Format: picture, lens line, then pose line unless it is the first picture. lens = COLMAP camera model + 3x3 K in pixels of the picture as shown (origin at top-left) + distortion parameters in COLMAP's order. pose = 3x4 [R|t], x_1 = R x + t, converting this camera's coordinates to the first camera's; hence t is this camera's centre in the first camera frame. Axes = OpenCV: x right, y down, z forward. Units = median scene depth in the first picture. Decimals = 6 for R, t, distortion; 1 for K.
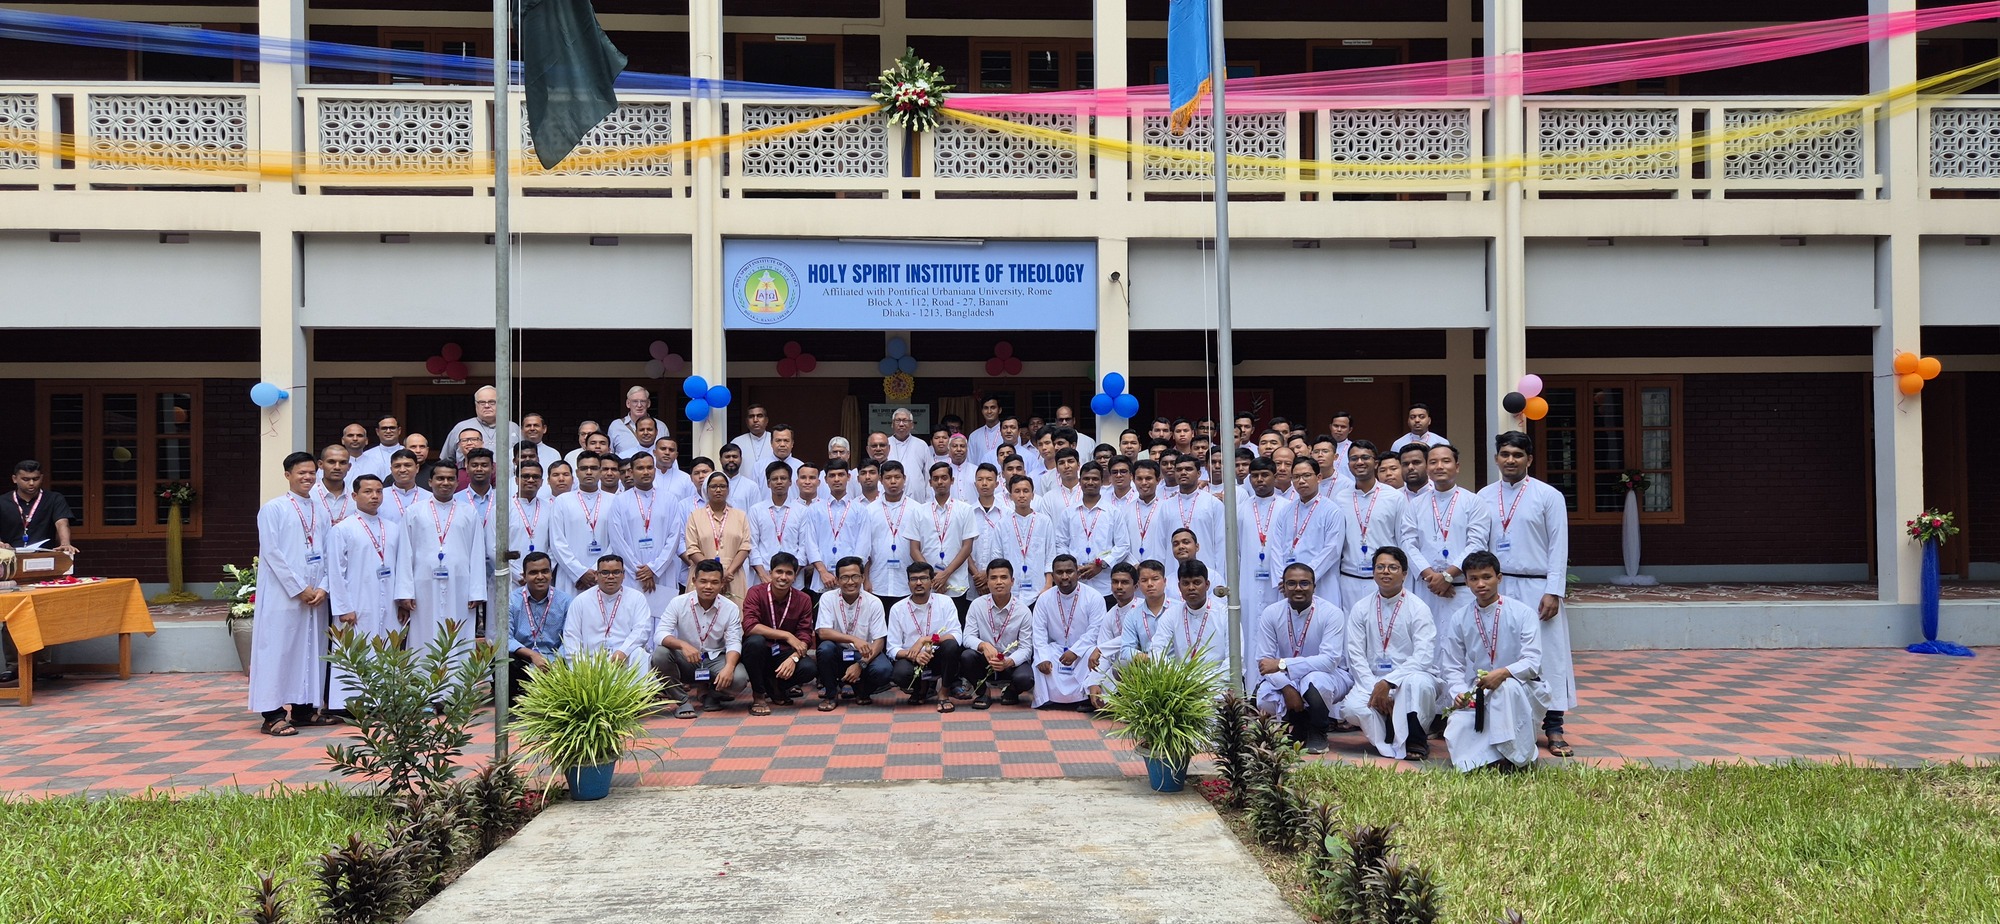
lens RADIAL K [[1273.2, 0, 1000.0], [0, 1273.2, 462.0], [0, 0, 1]] dist [0.033124, -0.034988]
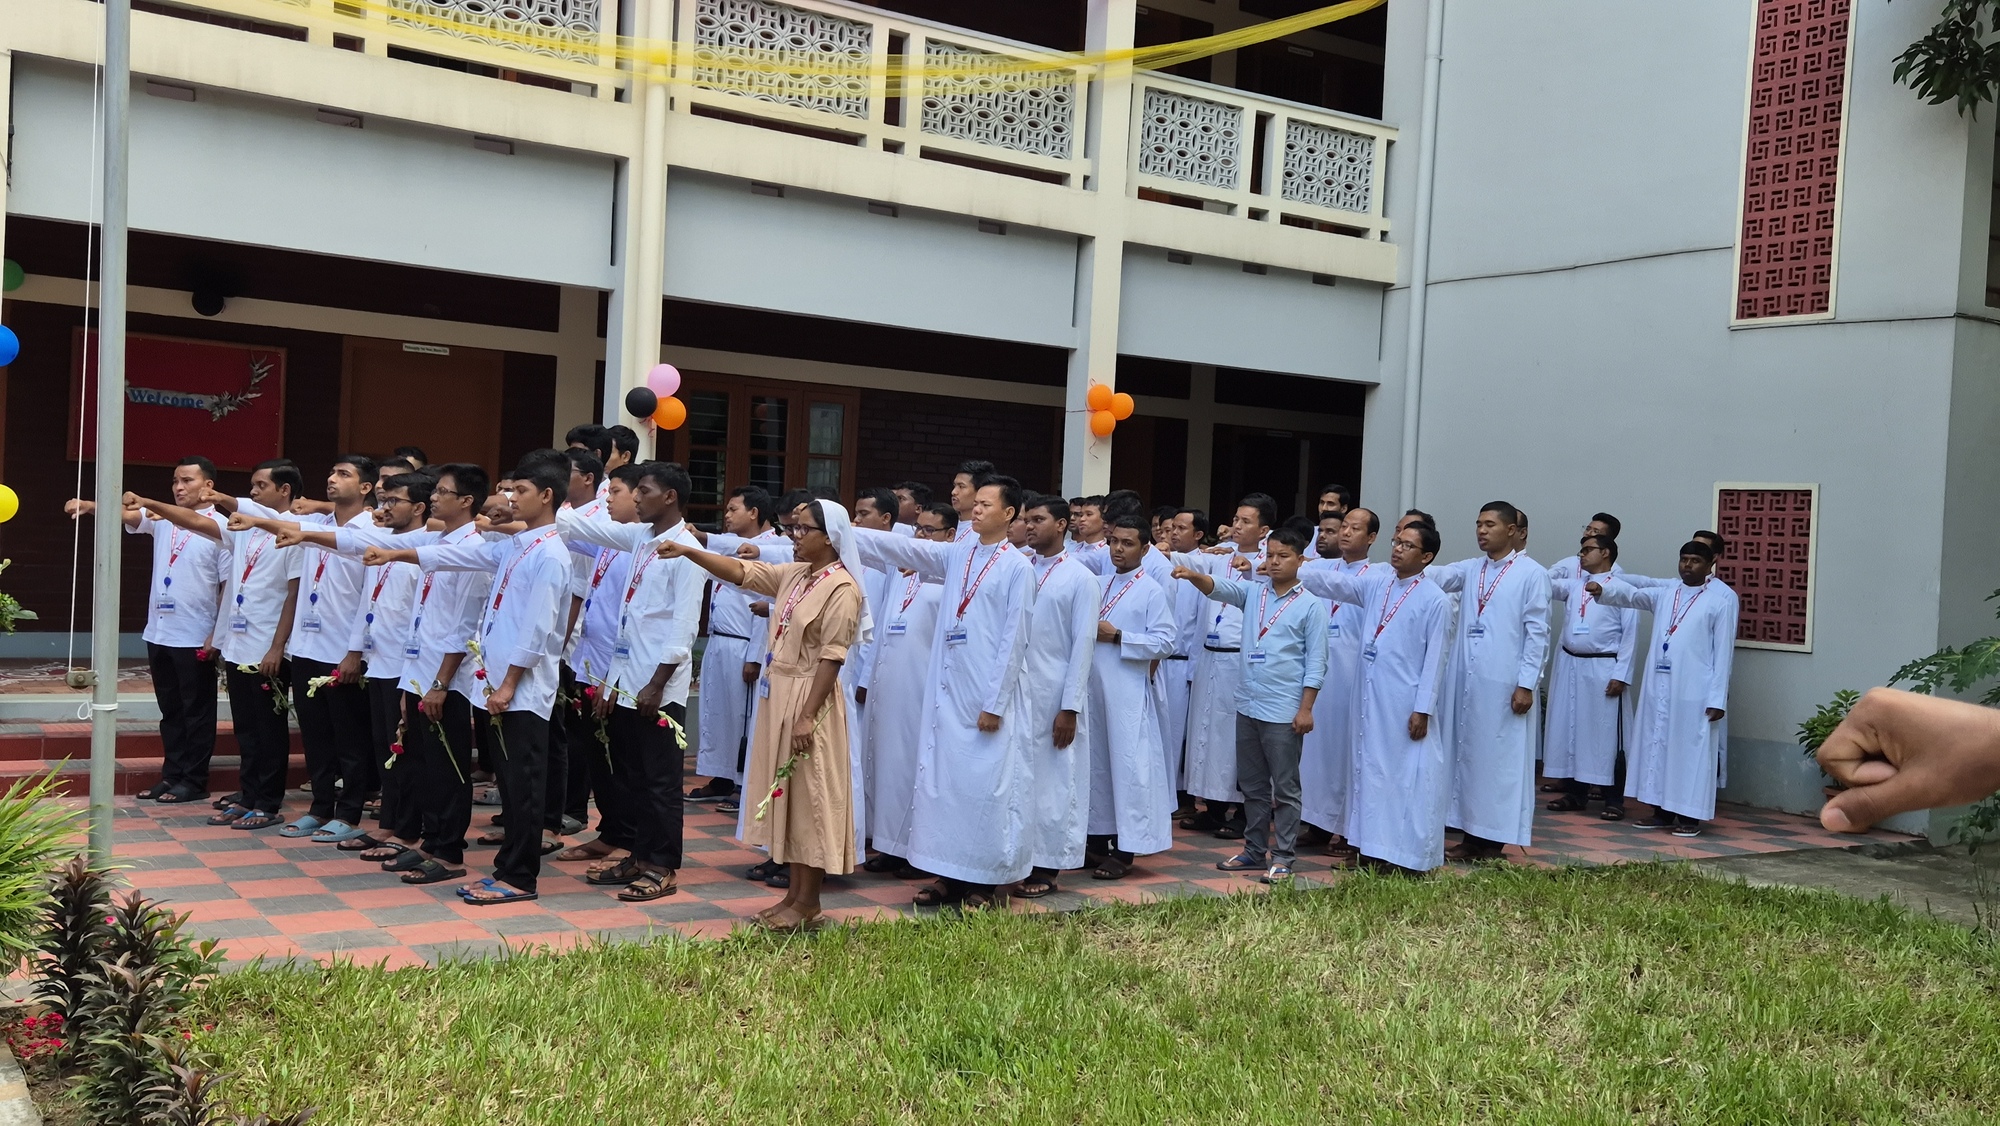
lens RADIAL K [[1344.5, 0, 1000.0], [0, 1344.5, 563.0], [0, 0, 1]] dist [-0.004555, -0.000790]
pose [[0.847873, 0.043179, 0.528438, 0.203293], [-0.064686, 0.997657, 0.022268, 0.013036], [-0.526238, -0.053063, 0.848680, 0.299127]]
